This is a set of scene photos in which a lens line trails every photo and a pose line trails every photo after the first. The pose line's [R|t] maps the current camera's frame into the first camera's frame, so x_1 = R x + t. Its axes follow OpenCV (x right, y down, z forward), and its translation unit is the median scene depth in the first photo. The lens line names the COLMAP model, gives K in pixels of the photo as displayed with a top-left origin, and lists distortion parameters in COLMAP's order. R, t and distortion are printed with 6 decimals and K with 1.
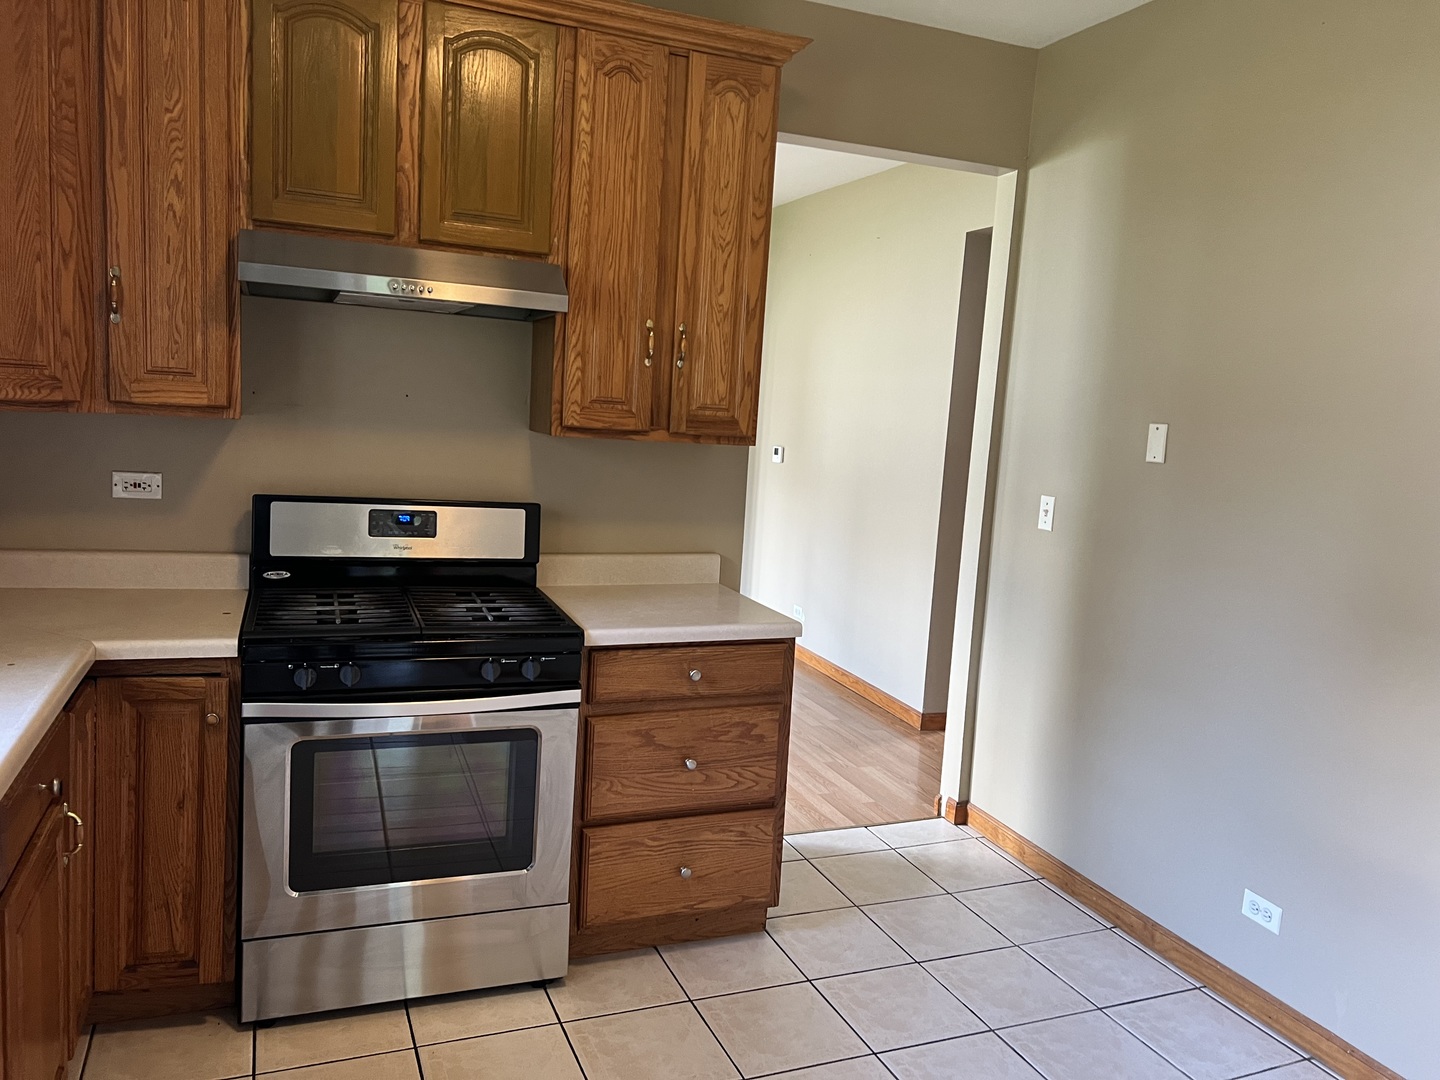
lens RADIAL K [[1064.1, 0, 718.8], [0, 1064.1, 552.9], [0, 0, 1]] dist [0.042623, -0.048094]
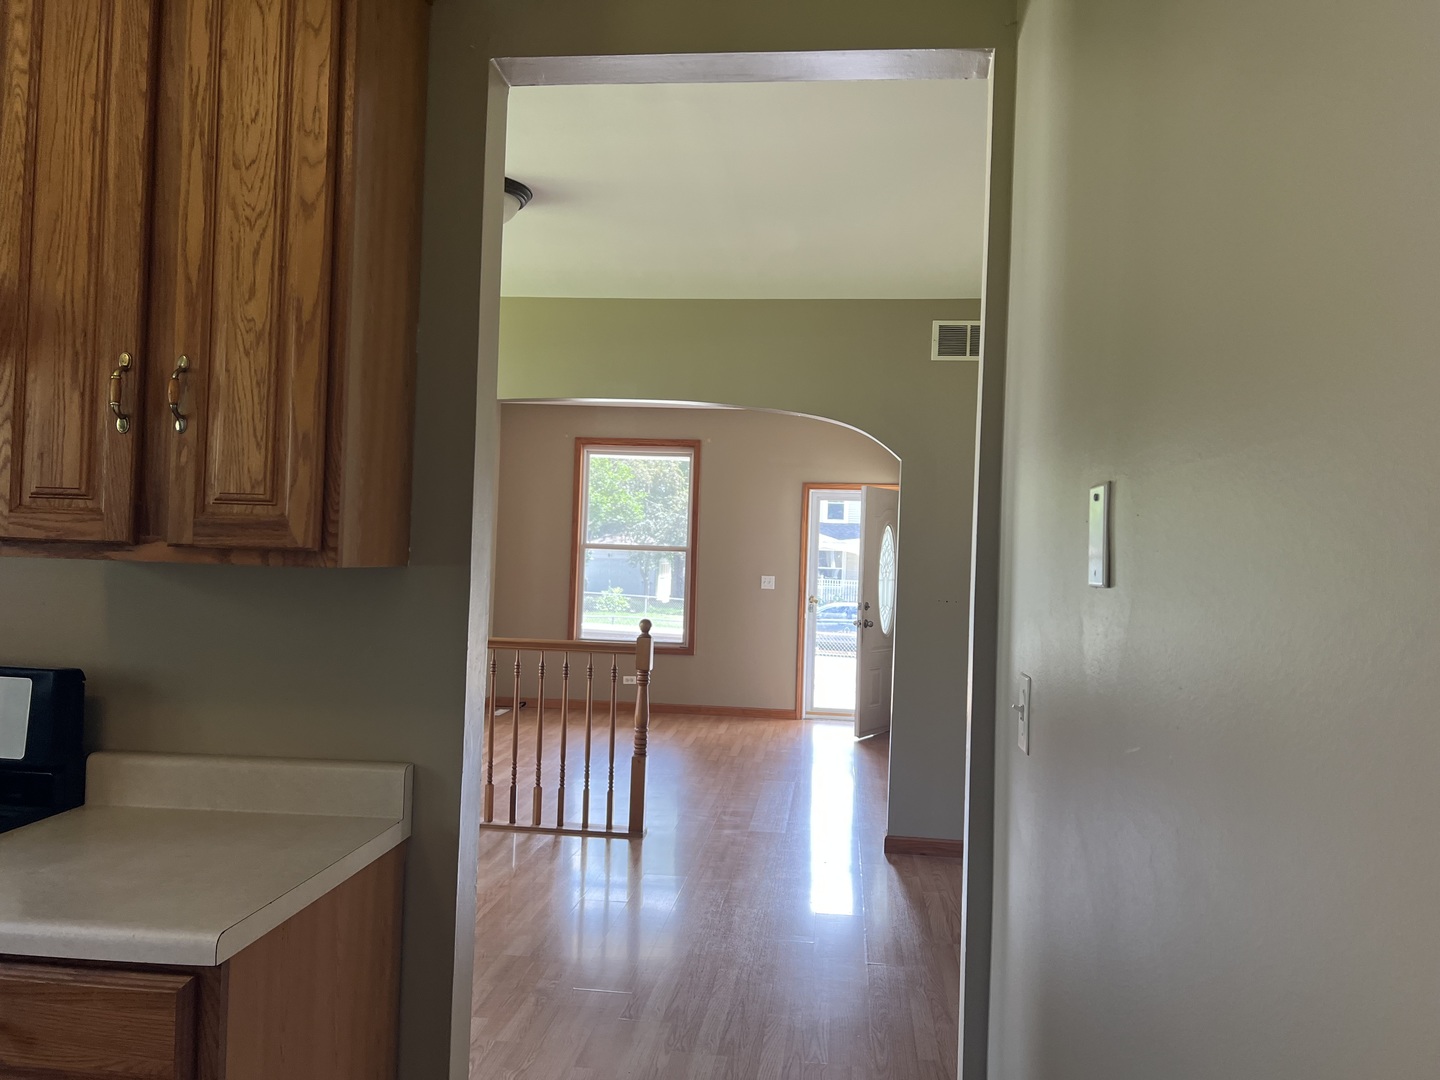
lens RADIAL K [[1064.1, 0, 731.6], [0, 1064.1, 543.6], [0, 0, 1]] dist [0.042623, -0.048094]
pose [[0.898018, -0.042580, -0.437894, 0.484642], [-0.036102, 0.984817, -0.169799, -0.028625], [0.438476, 0.168291, 0.882846, 0.642993]]
